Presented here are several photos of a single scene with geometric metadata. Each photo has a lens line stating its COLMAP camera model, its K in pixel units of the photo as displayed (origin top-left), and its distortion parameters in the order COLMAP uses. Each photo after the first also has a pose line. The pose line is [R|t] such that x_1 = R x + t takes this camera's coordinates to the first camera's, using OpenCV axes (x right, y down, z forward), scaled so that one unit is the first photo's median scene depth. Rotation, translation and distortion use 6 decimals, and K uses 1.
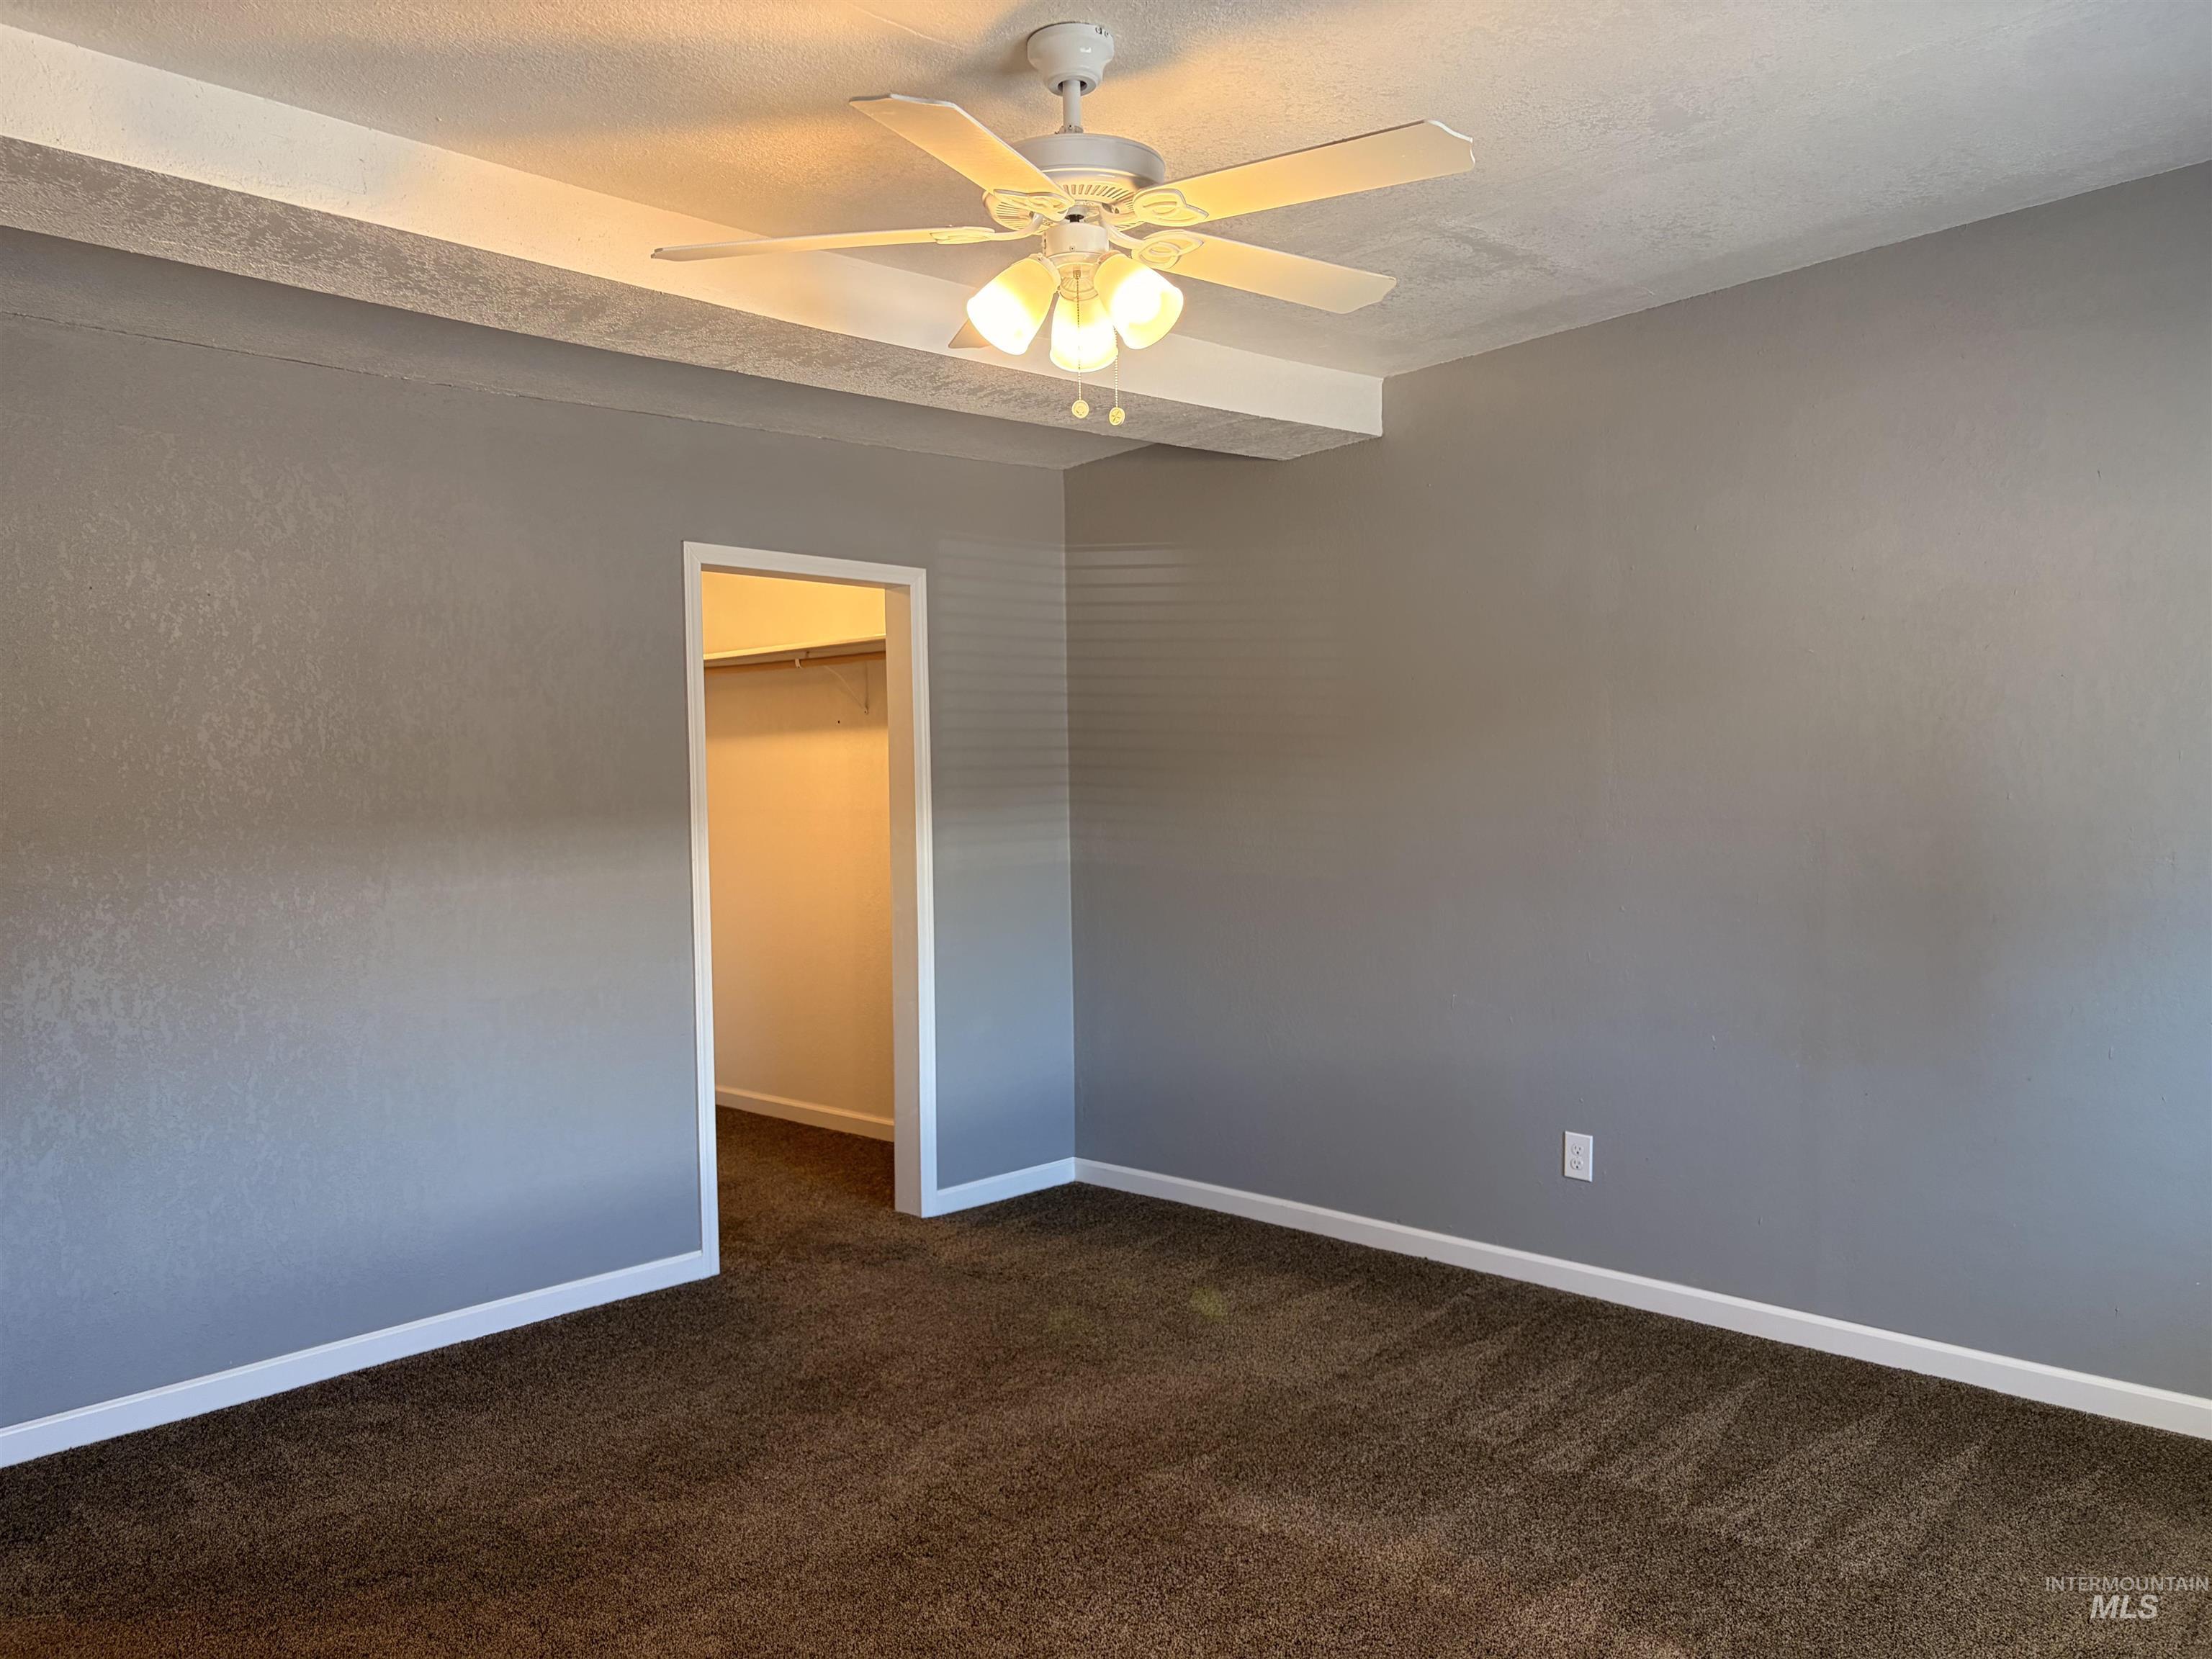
lens RADIAL K [[1696.4, 0, 1106.0], [0, 1696.4, 829.5], [0, 0, 1]] dist [0.025943, 0.003821]
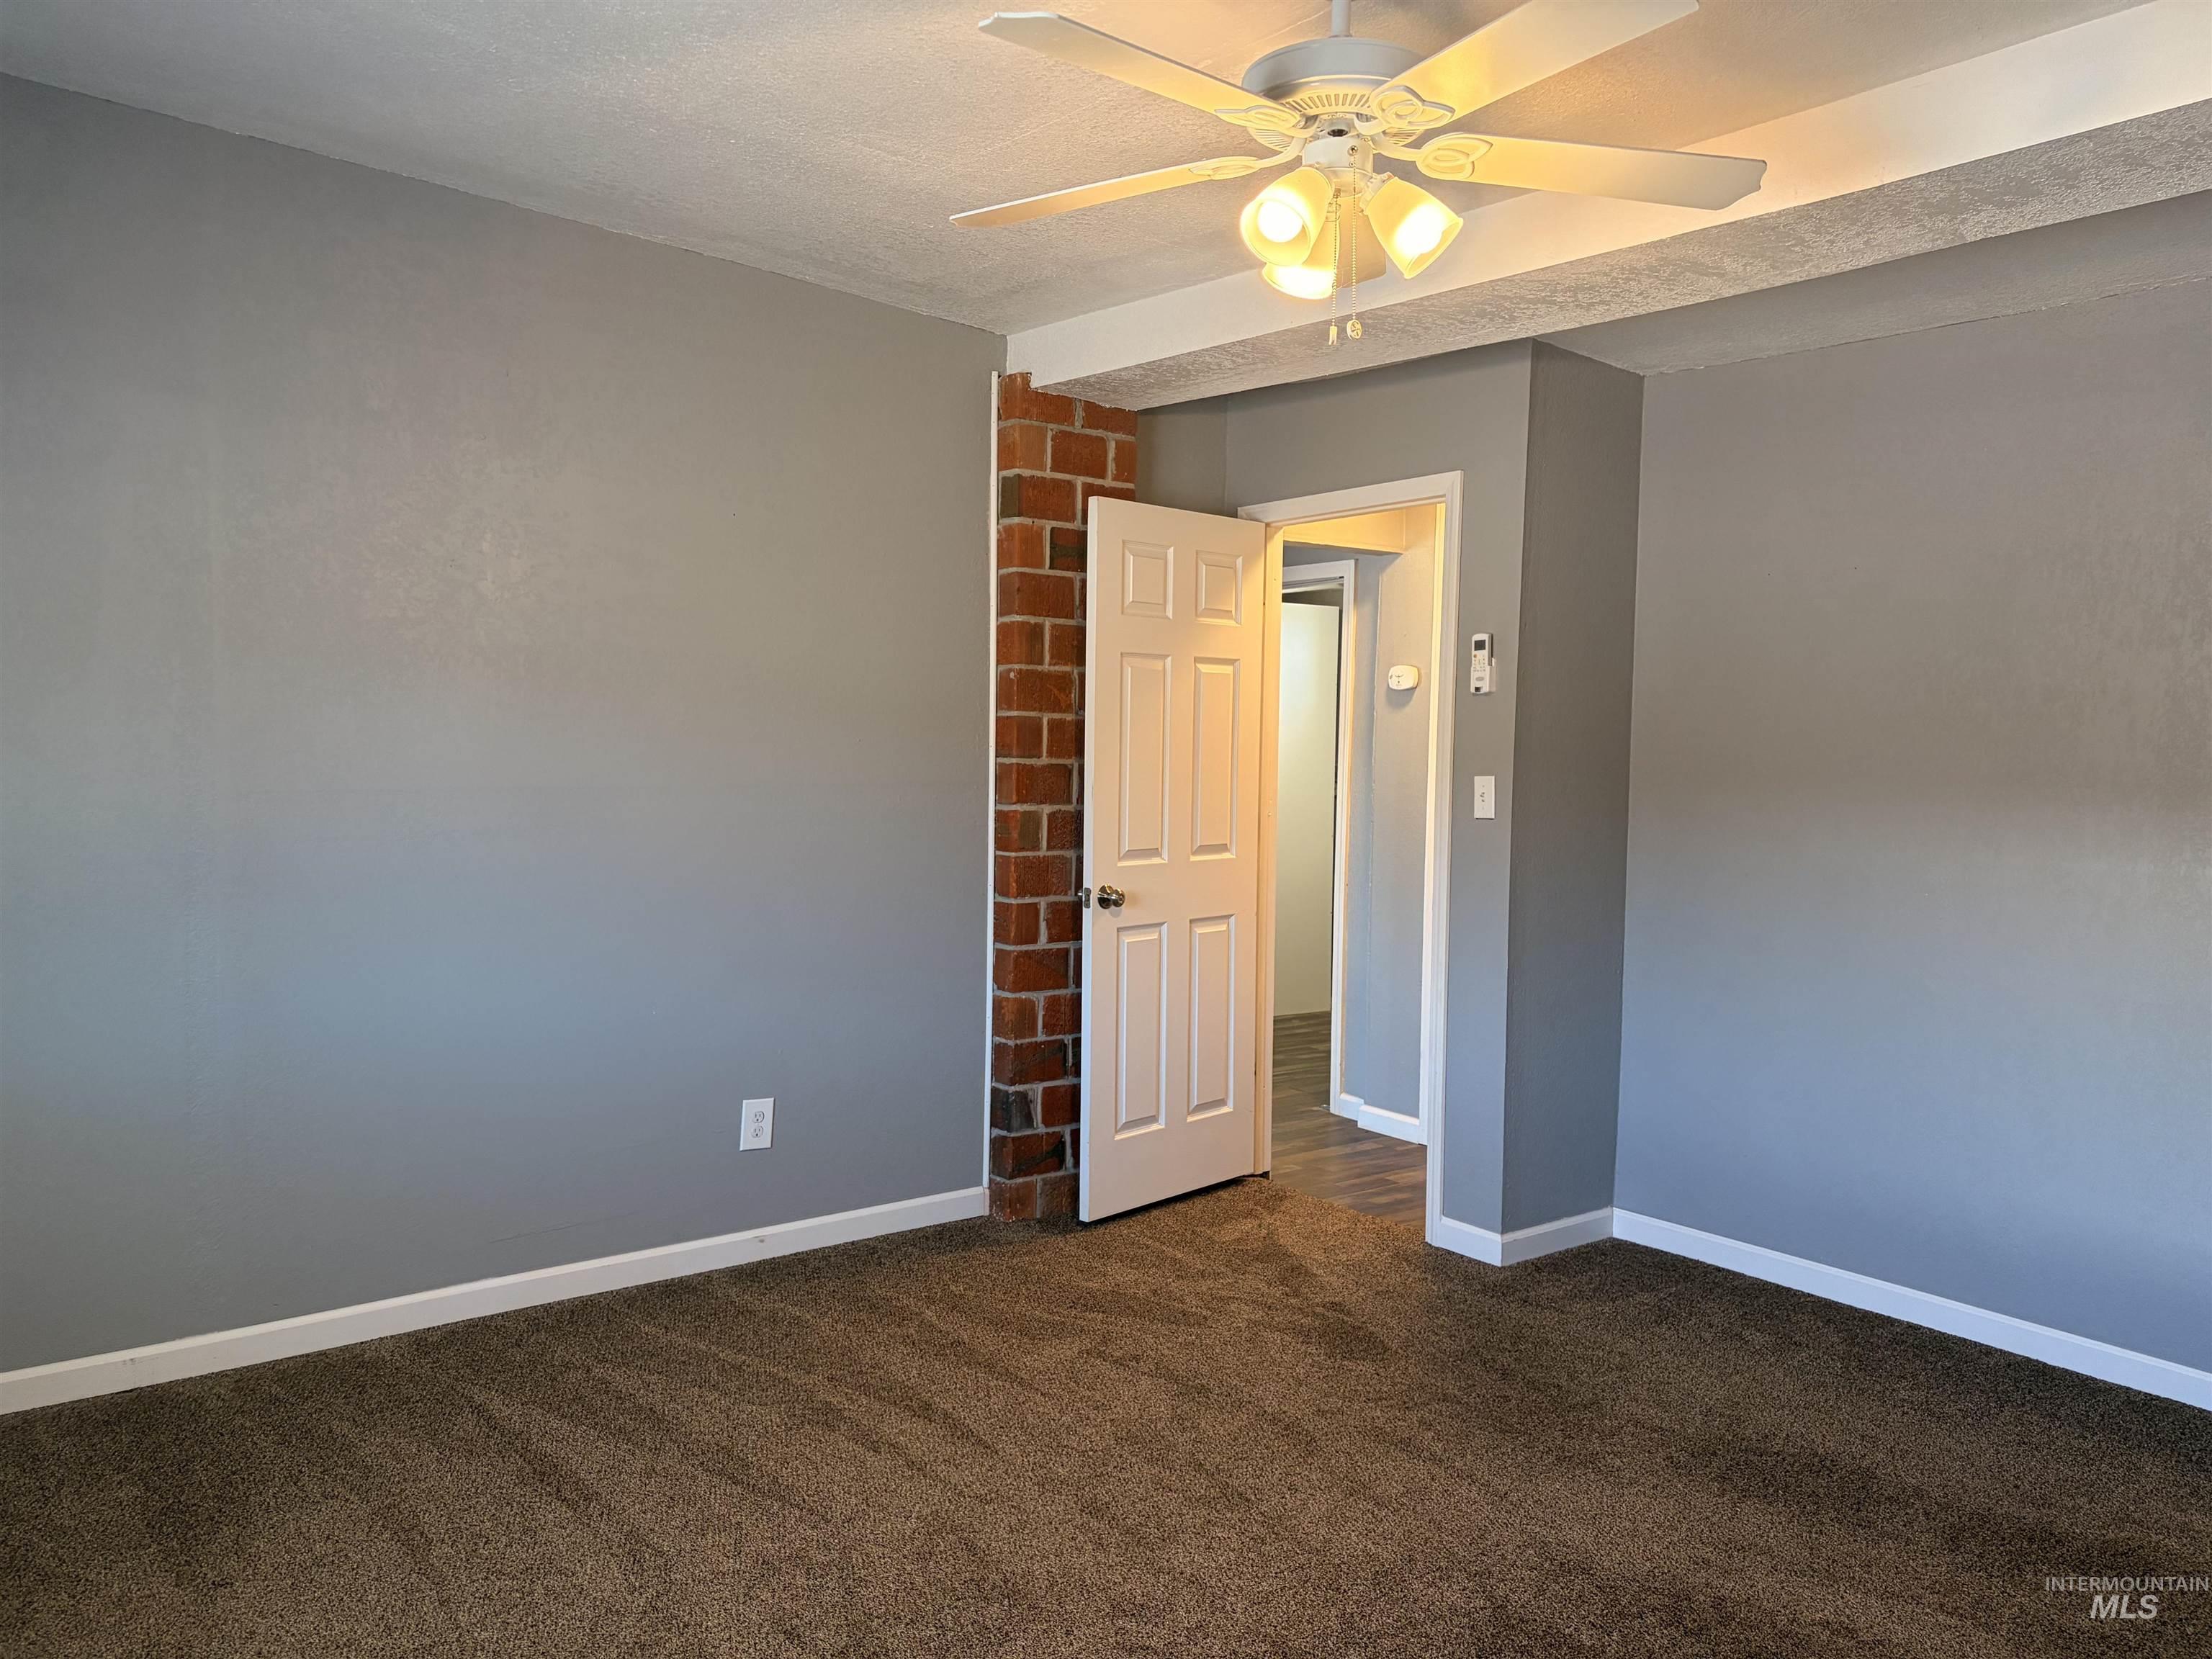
lens RADIAL K [[1696.4, 0, 1106.0], [0, 1696.4, 829.5], [0, 0, 1]] dist [0.025943, 0.003821]
pose [[-0.142595, 0.072314, -0.987136, 0.607133], [-0.060608, 0.994818, 0.081632, -0.027688], [0.987924, 0.071469, -0.137473, 0.646623]]
